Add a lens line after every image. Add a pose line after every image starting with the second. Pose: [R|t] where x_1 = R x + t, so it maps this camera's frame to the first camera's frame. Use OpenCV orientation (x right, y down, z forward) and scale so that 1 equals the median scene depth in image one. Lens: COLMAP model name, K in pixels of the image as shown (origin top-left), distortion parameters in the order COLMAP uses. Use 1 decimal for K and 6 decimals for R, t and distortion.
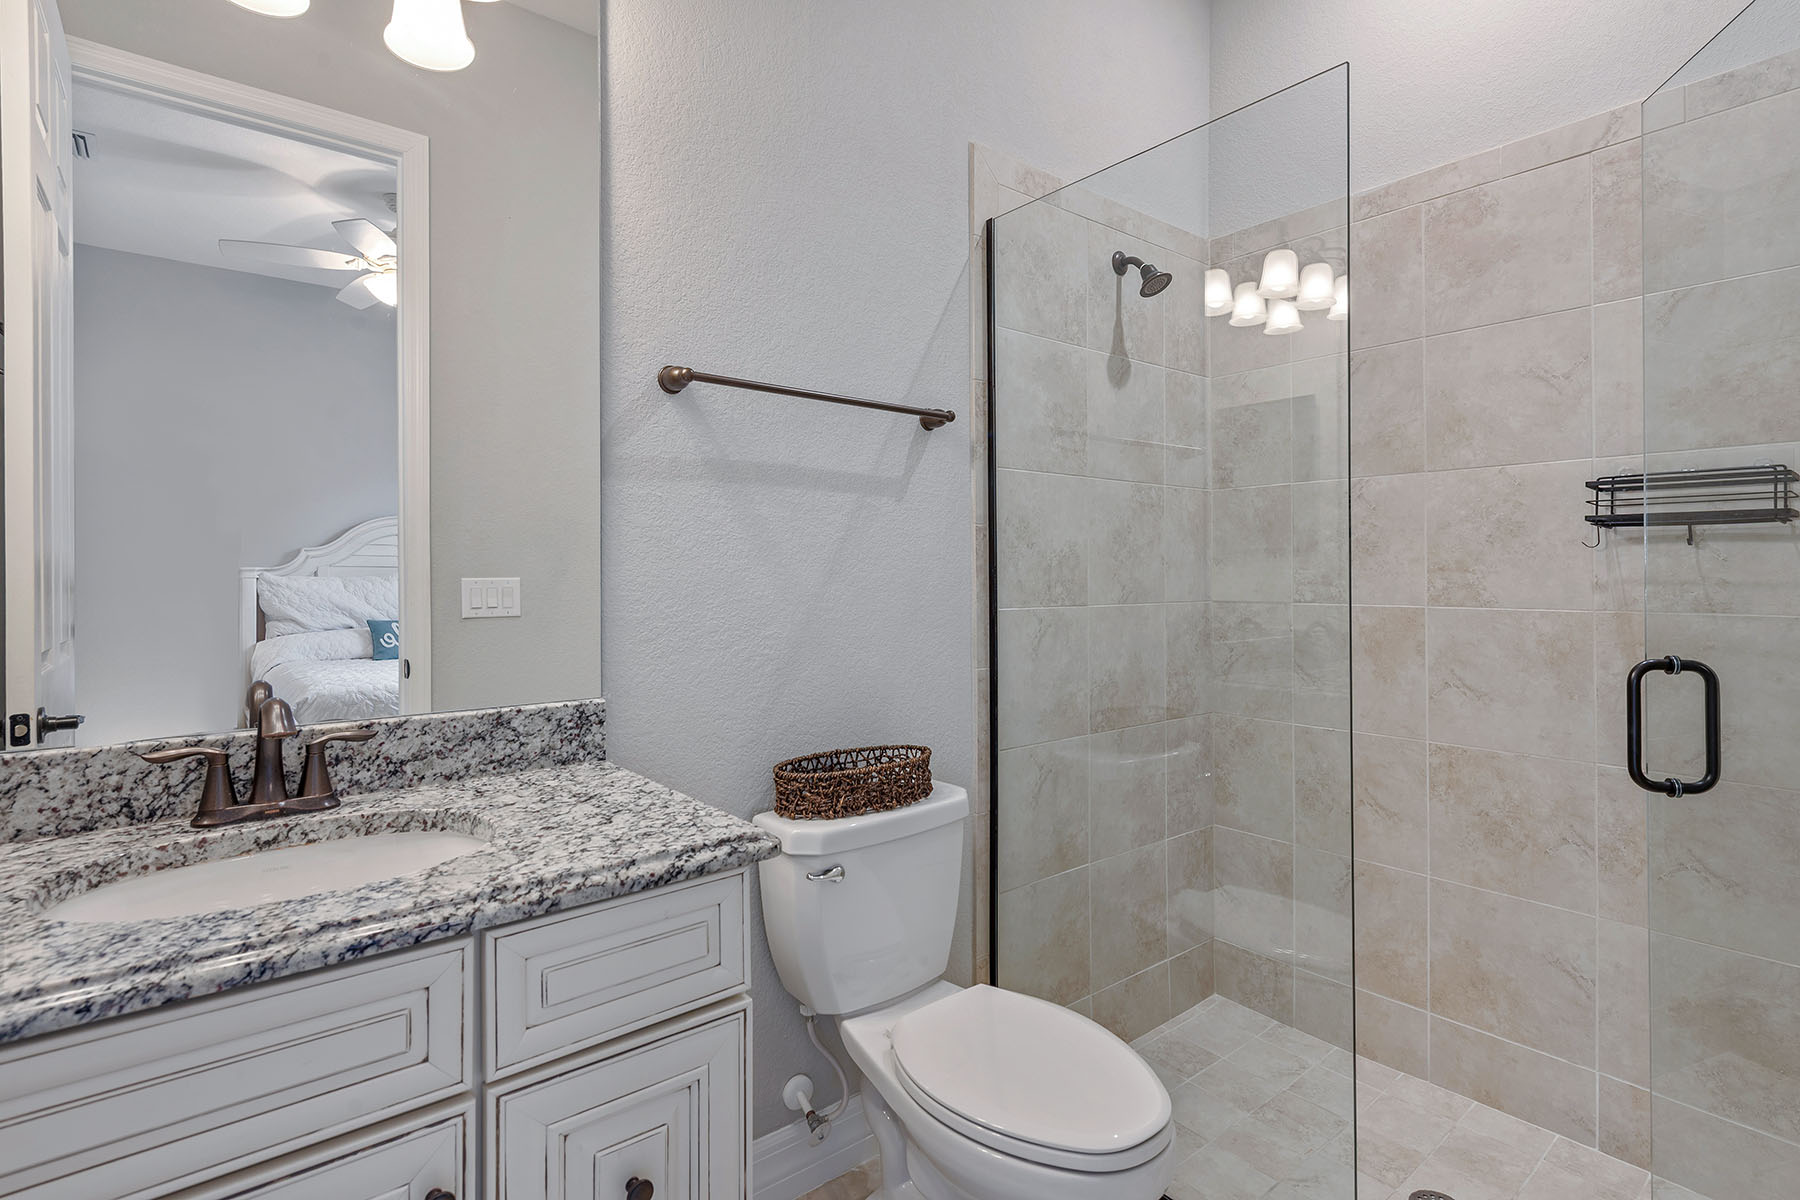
lens RADIAL K [[903.6, 0, 909.7], [0, 903.6, 580.1], [0, 0, 1]] dist [0.010104, -0.000445]
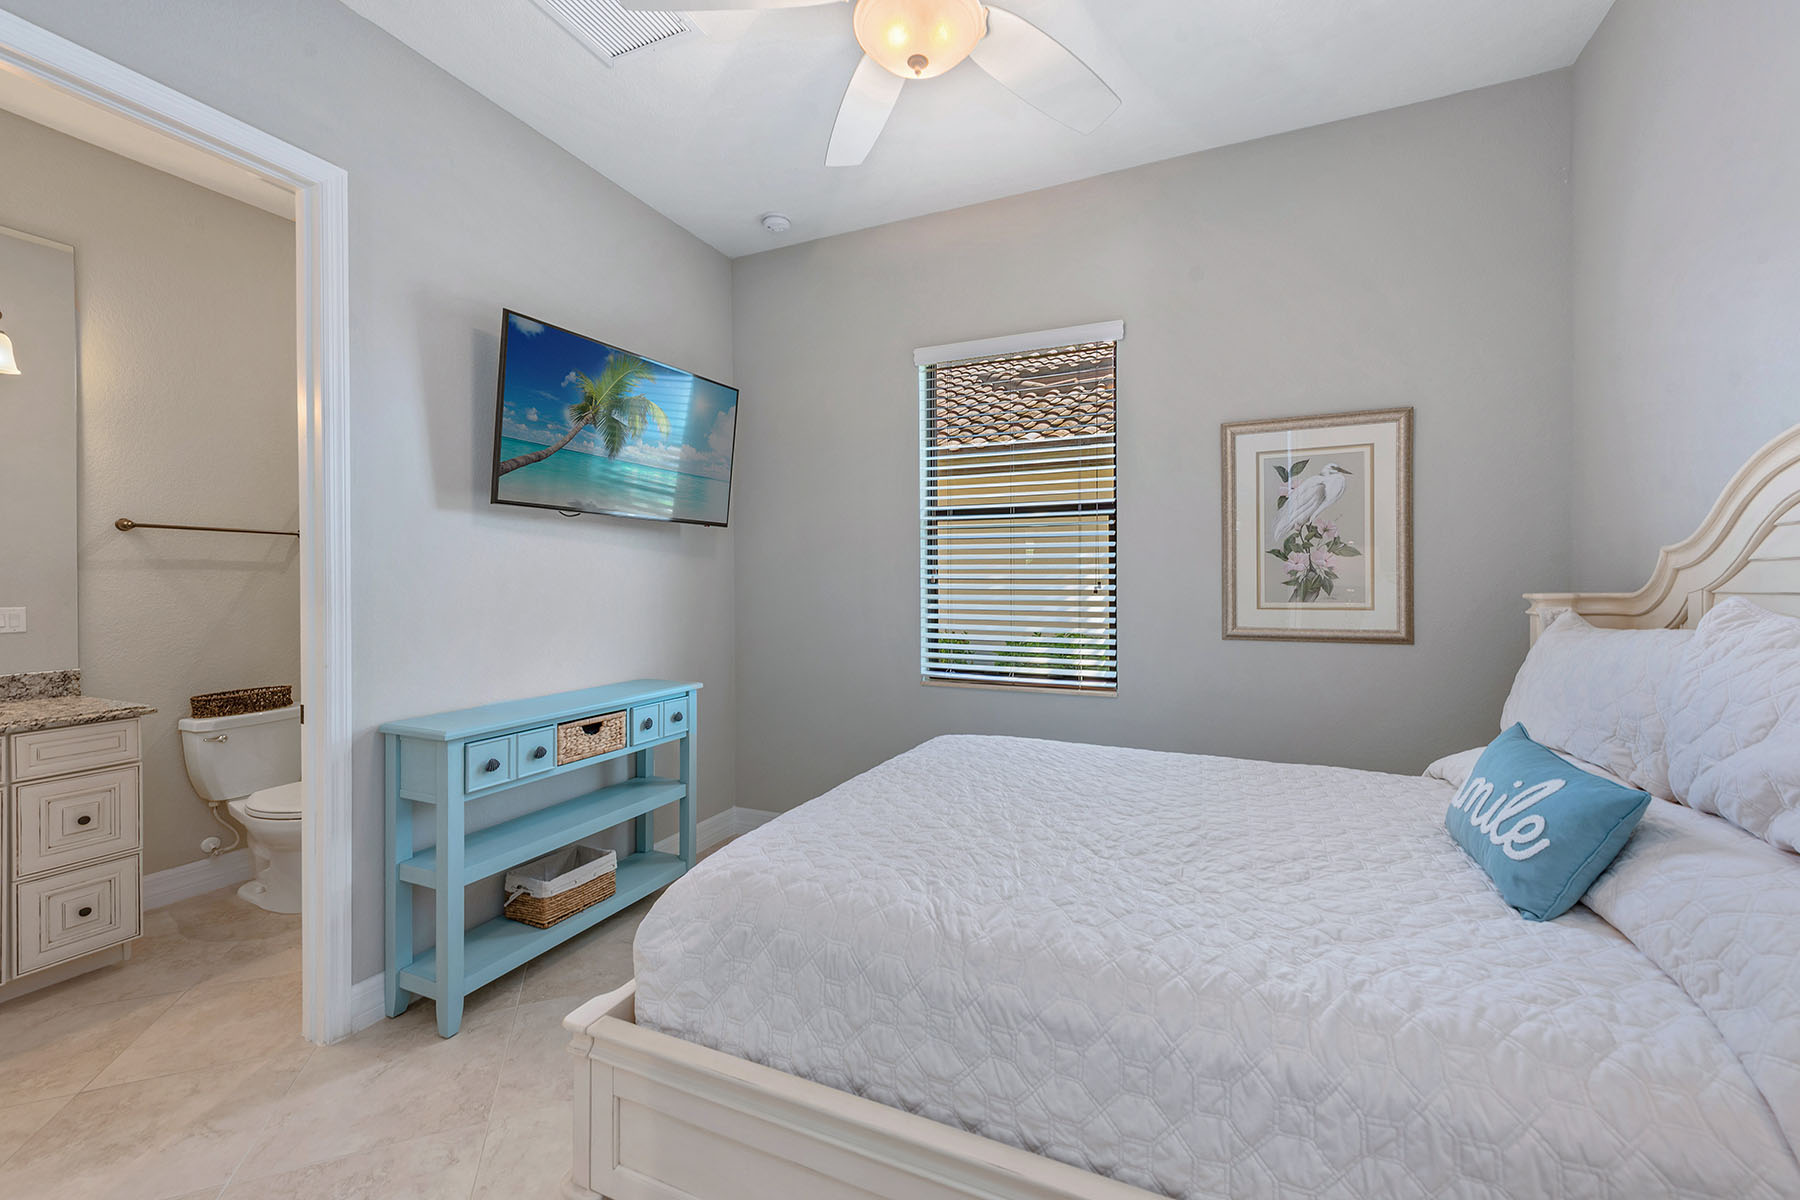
lens RADIAL K [[736.5, 0, 904.0], [0, 736.5, 590.8], [0, 0, 1]] dist [0.011058, -0.000219]
pose [[0.896574, -0.002263, 0.442888, 0.706289], [-0.003141, 0.999929, 0.011466, -0.094887], [-0.442882, -0.011671, 0.896504, -1.636055]]
